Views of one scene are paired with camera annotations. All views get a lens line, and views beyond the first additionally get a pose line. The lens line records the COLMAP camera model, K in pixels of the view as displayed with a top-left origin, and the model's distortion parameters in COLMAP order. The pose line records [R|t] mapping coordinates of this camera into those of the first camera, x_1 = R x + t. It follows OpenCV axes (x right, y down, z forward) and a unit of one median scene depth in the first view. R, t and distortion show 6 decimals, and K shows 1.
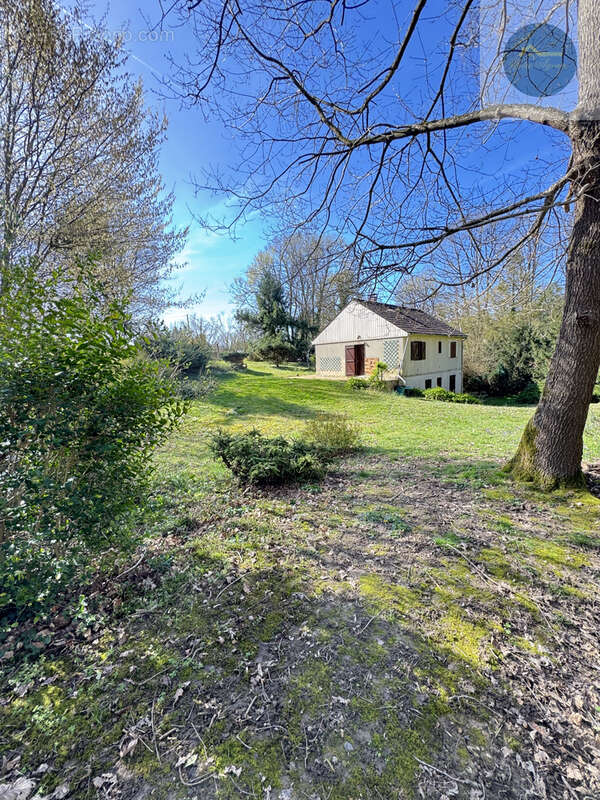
lens RADIAL K [[316.7, 0, 300.0], [0, 316.7, 400.0], [0, 0, 1]] dist [-0.003522, -0.000497]
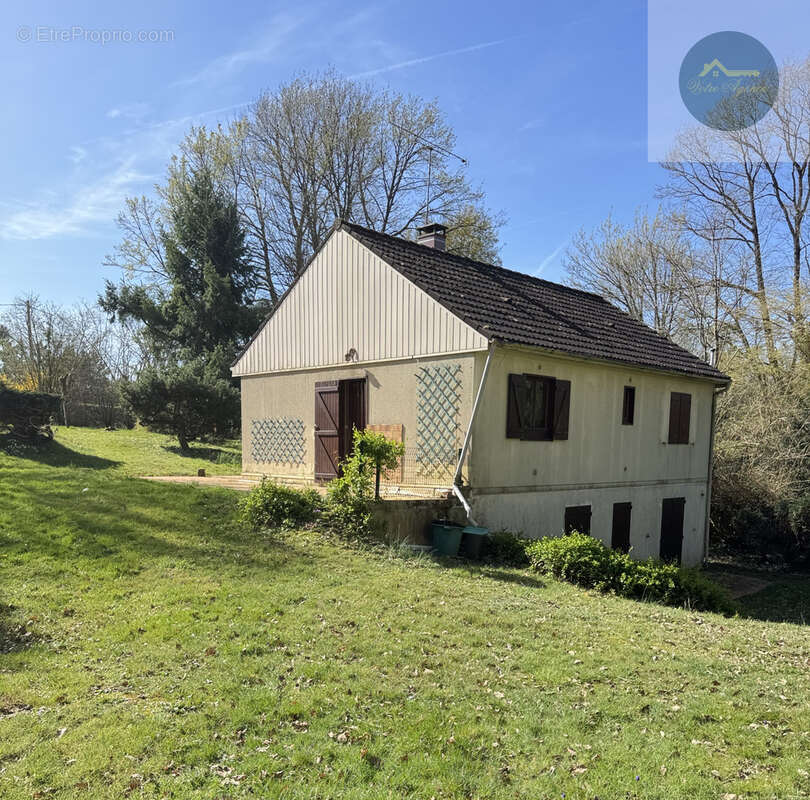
lens RADIAL K [[748.7, 0, 399.0], [0, 748.7, 540.9], [0, 0, 1]] dist [0.110193, -0.185873]
pose [[0.998365, 0.054549, 0.017066, 0.228457], [-0.054439, 0.998494, -0.006867, -0.018193], [-0.017415, 0.005927, 0.999831, 0.283340]]
